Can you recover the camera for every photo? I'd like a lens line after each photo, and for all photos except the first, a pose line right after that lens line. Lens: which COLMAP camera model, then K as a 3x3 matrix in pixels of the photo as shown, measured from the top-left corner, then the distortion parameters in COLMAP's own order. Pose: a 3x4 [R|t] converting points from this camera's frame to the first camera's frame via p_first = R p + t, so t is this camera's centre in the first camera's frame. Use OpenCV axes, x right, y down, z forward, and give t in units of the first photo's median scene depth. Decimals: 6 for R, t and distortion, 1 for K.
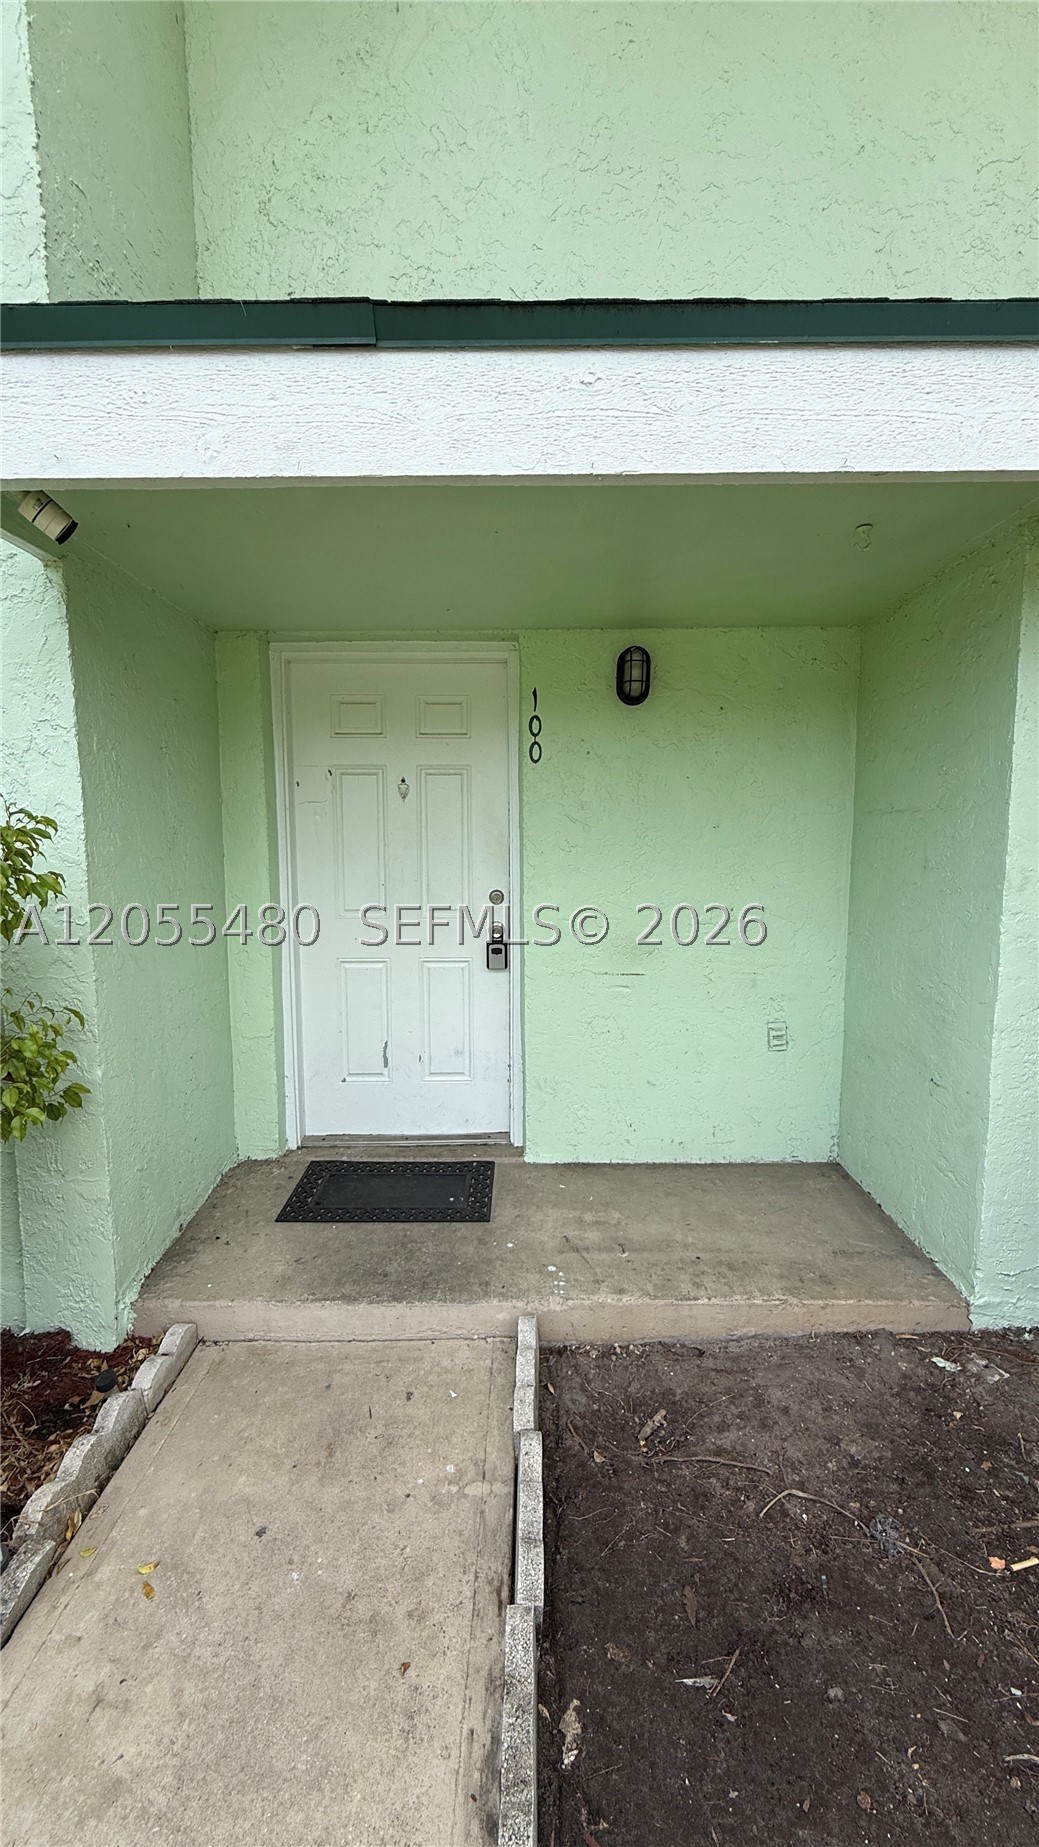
lens RADIAL K [[740.2, 0, 521.4], [0, 740.2, 923.7], [0, 0, 1]] dist [-0.000009, 0.000058]
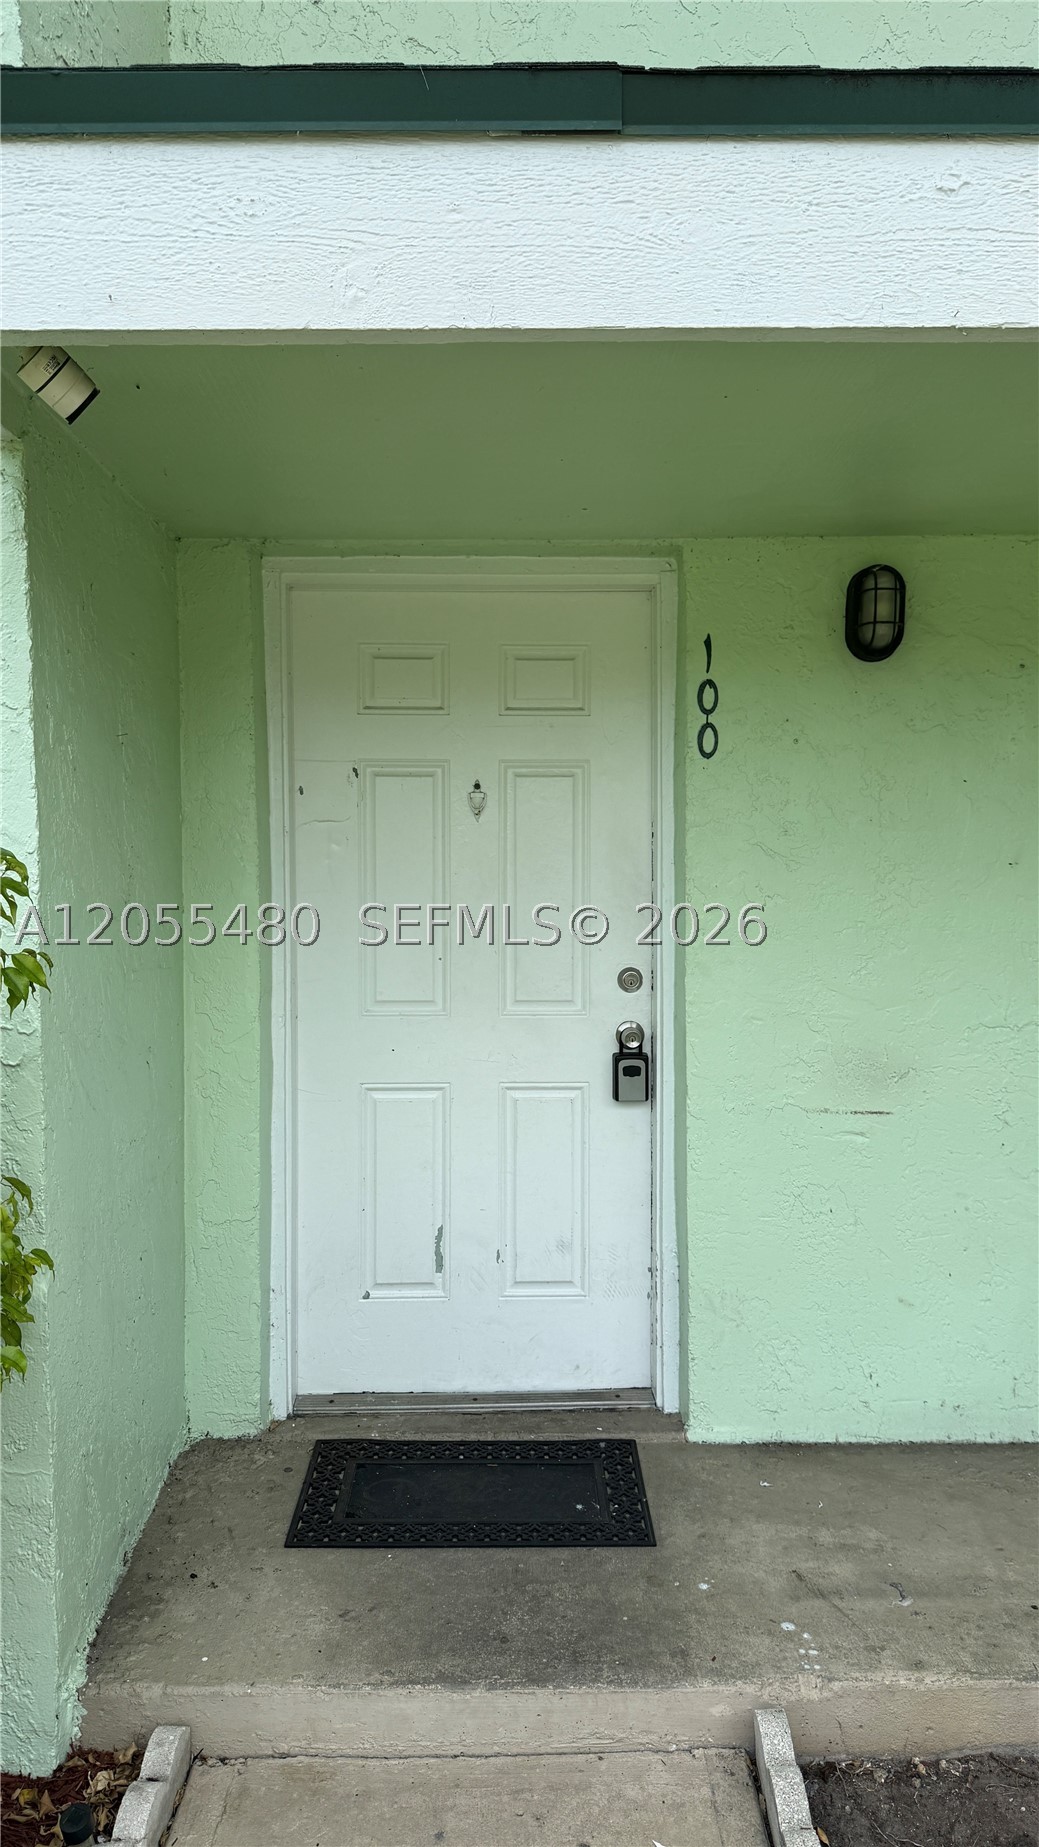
lens RADIAL K [[1309.4, 0, 517.0], [0, 1309.4, 938.0], [0, 0, 1]] dist [0.028304, -0.038637]
pose [[0.999960, 0.000242, 0.008922, -0.183961], [0.000281, 0.998282, -0.058583, -0.011886], [-0.008921, 0.058584, 0.998243, -0.058502]]
